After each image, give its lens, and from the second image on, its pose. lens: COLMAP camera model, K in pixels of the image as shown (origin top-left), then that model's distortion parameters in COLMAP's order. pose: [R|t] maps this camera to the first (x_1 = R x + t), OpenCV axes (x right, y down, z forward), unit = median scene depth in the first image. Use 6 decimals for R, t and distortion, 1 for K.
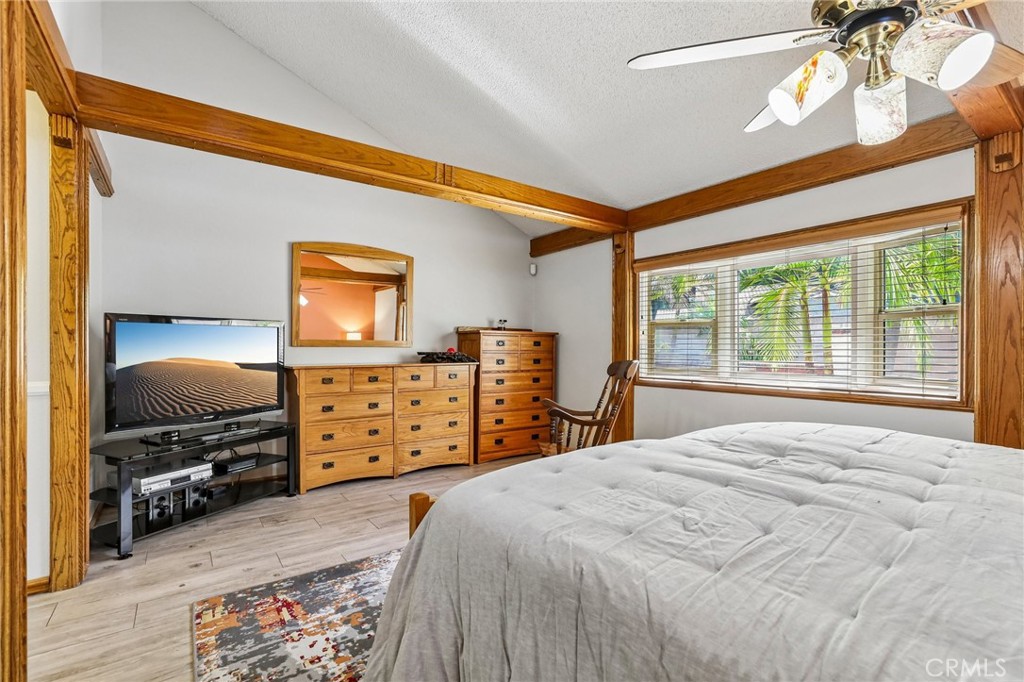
lens RADIAL K [[469.2, 0, 518.5], [0, 469.2, 345.7], [0, 0, 1]] dist [-0.033071, 0.005592]
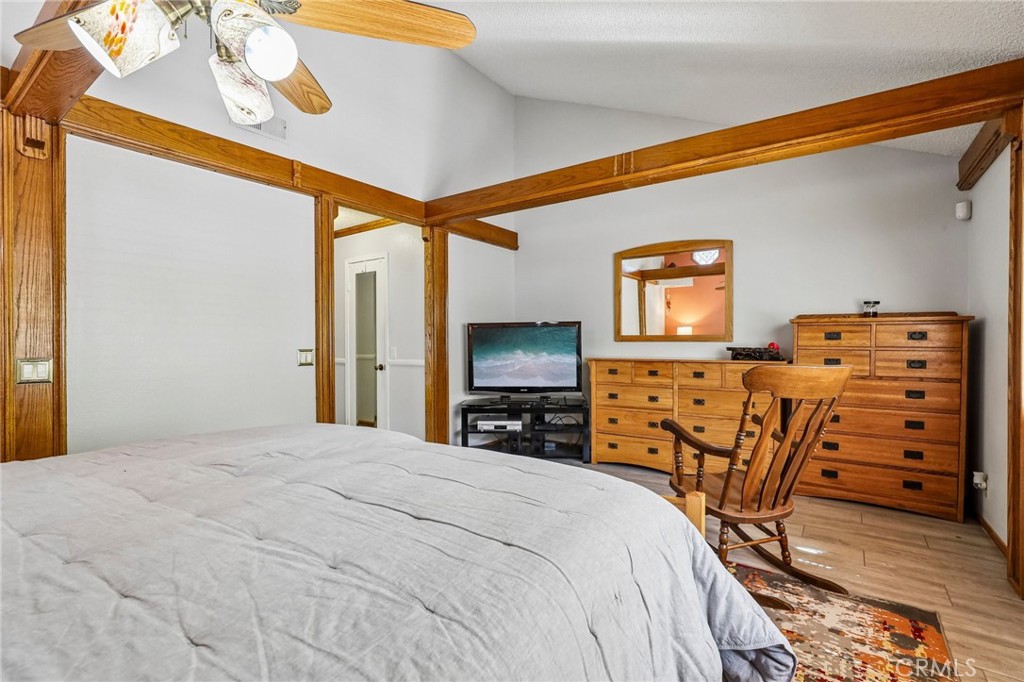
lens RADIAL K [[469.2, 0, 516.4], [0, 469.2, 343.1], [0, 0, 1]] dist [-0.033071, 0.005592]
pose [[0.317186, 0.001292, -0.948362, 0.565989], [0.005051, 0.999983, 0.003052, 0.001345], [0.948350, -0.005759, 0.317174, 0.391616]]
